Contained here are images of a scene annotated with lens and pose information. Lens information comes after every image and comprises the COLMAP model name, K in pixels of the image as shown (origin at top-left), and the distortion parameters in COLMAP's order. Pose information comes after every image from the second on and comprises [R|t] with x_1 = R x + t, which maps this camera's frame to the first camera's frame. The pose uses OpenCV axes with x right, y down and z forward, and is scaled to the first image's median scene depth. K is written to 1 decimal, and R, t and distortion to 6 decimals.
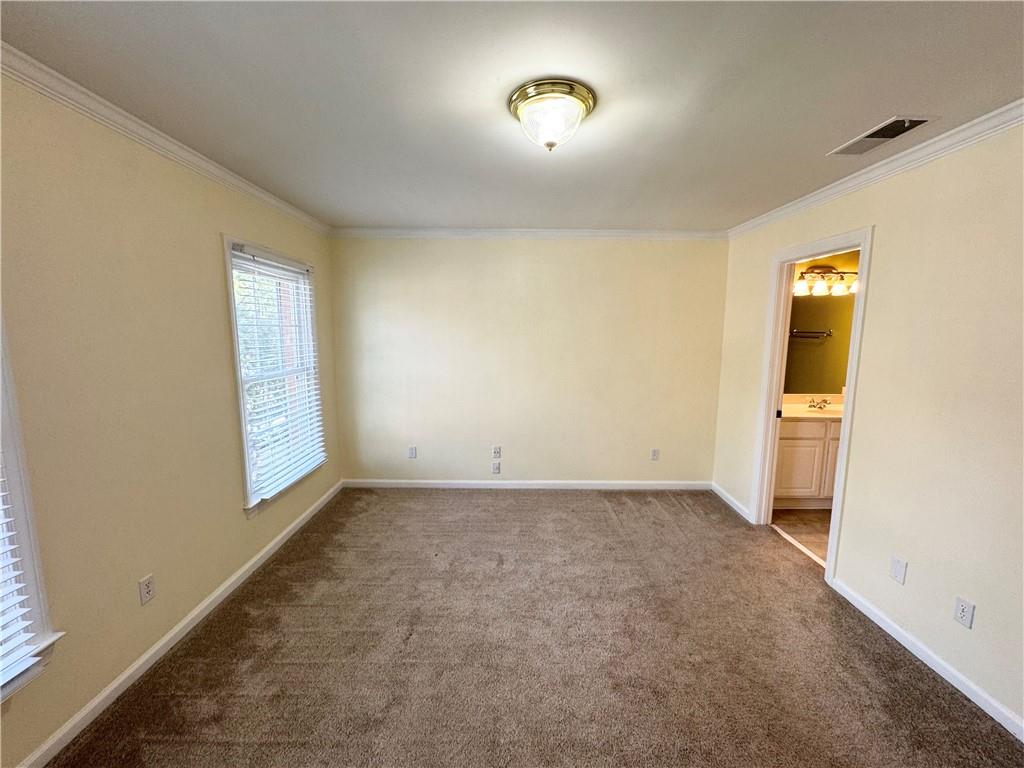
lens RADIAL K [[409.6, 0, 521.4], [0, 409.6, 381.9], [0, 0, 1]] dist [-0.000663, -0.000545]
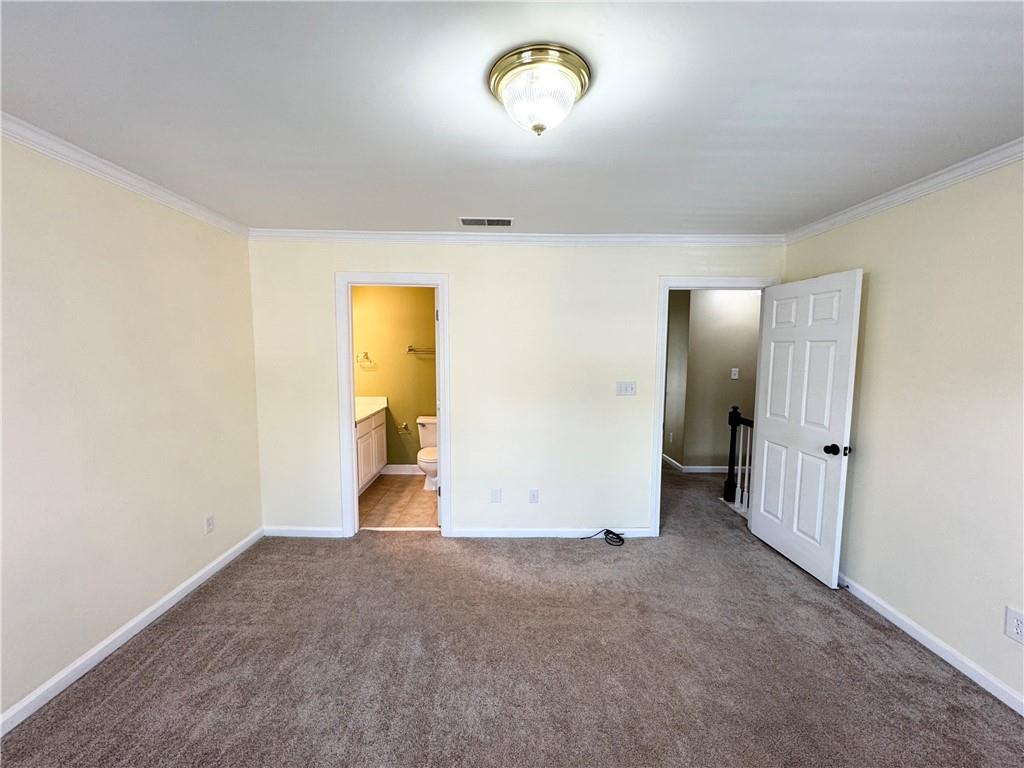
lens RADIAL K [[409.6, 0, 505.3], [0, 409.6, 378.8], [0, 0, 1]] dist [-0.000663, -0.000545]
pose [[0.016901, -0.084346, 0.996293, -0.400054], [0.121194, 0.989261, 0.081695, -0.074868], [-0.992485, 0.119364, 0.026942, 0.541441]]
